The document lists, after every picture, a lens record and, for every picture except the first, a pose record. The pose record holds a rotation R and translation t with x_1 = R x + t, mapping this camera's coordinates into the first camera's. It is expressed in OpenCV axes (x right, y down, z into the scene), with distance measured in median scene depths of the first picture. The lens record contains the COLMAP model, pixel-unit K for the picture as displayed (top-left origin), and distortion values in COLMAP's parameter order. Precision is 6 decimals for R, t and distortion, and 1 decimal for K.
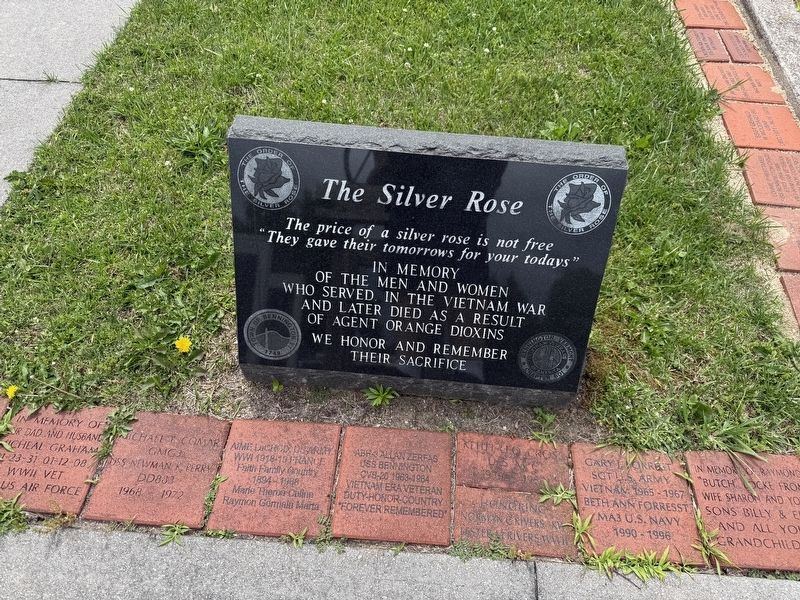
lens RADIAL K [[555.9, 0, 399.0], [0, 555.9, 304.7], [0, 0, 1]] dist [0.033997, -0.035397]
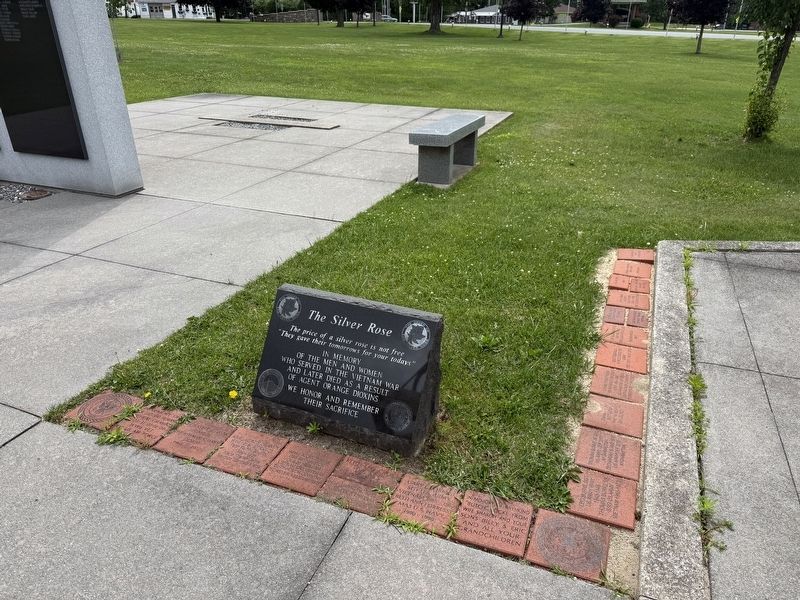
lens RADIAL K [[555.9, 0, 405.9], [0, 555.9, 296.5], [0, 0, 1]] dist [0.033997, -0.035397]
pose [[0.958250, 0.119253, -0.259875, 0.755040], [-0.230653, 0.859537, -0.456066, 0.617634], [0.168985, 0.496966, 0.851157, -0.812674]]
